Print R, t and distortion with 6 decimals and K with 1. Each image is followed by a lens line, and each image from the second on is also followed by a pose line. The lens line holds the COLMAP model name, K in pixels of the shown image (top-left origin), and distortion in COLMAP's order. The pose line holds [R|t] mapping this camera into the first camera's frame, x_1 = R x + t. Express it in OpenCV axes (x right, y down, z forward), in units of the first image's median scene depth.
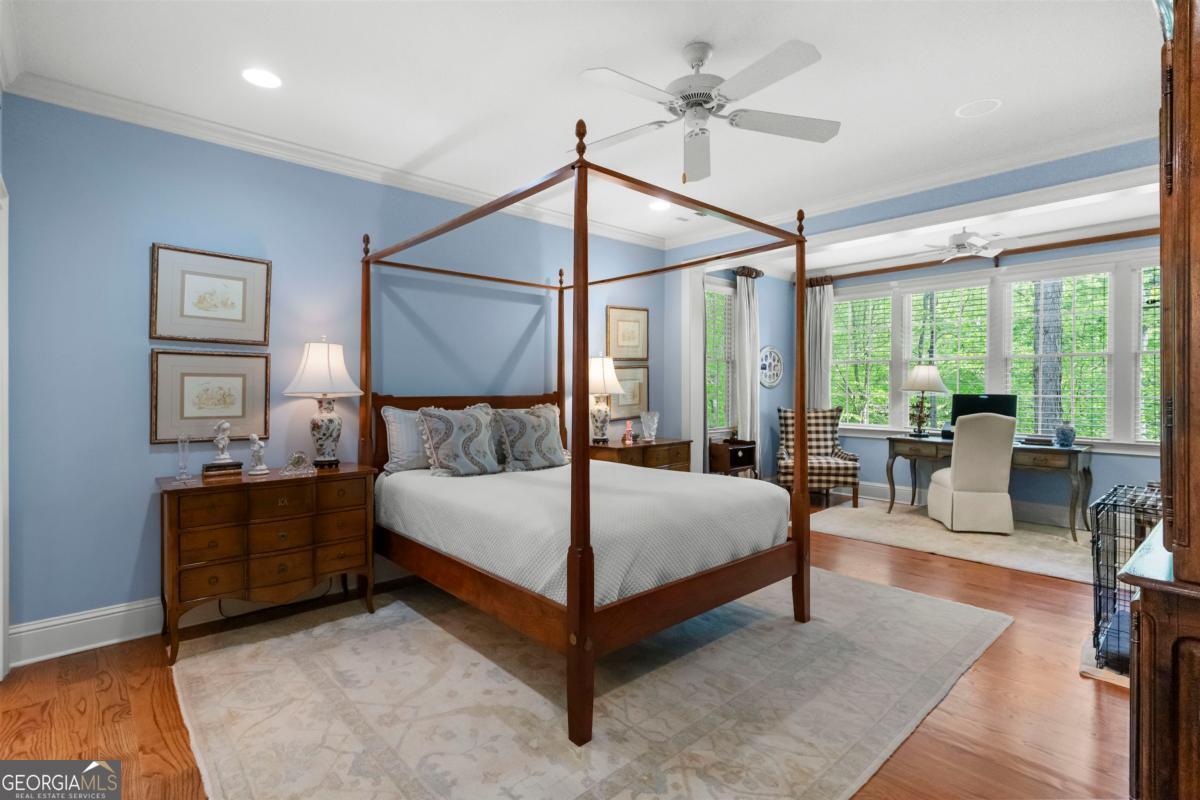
lens RADIAL K [[573.6, 0, 600.0], [0, 573.6, 400.0], [0, 0, 1]] dist [-0.000922, -0.000121]
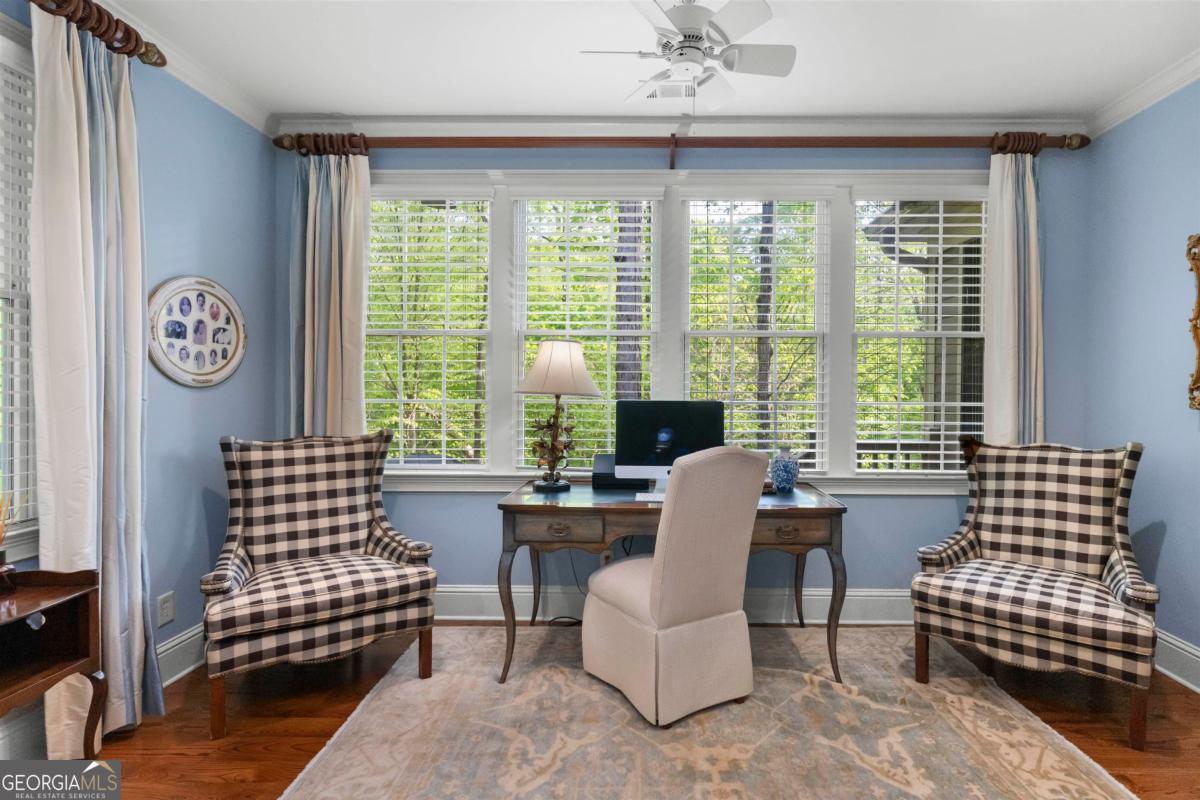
lens RADIAL K [[585.8, 0, 643.2], [0, 585.8, 383.0], [0, 0, 1]] dist [-0.001824, -0.000070]
pose [[0.683151, 0.003807, 0.730267, 0.224210], [0.011796, 0.999798, -0.016247, -0.014898], [-0.730182, 0.019713, 0.682968, 0.546526]]
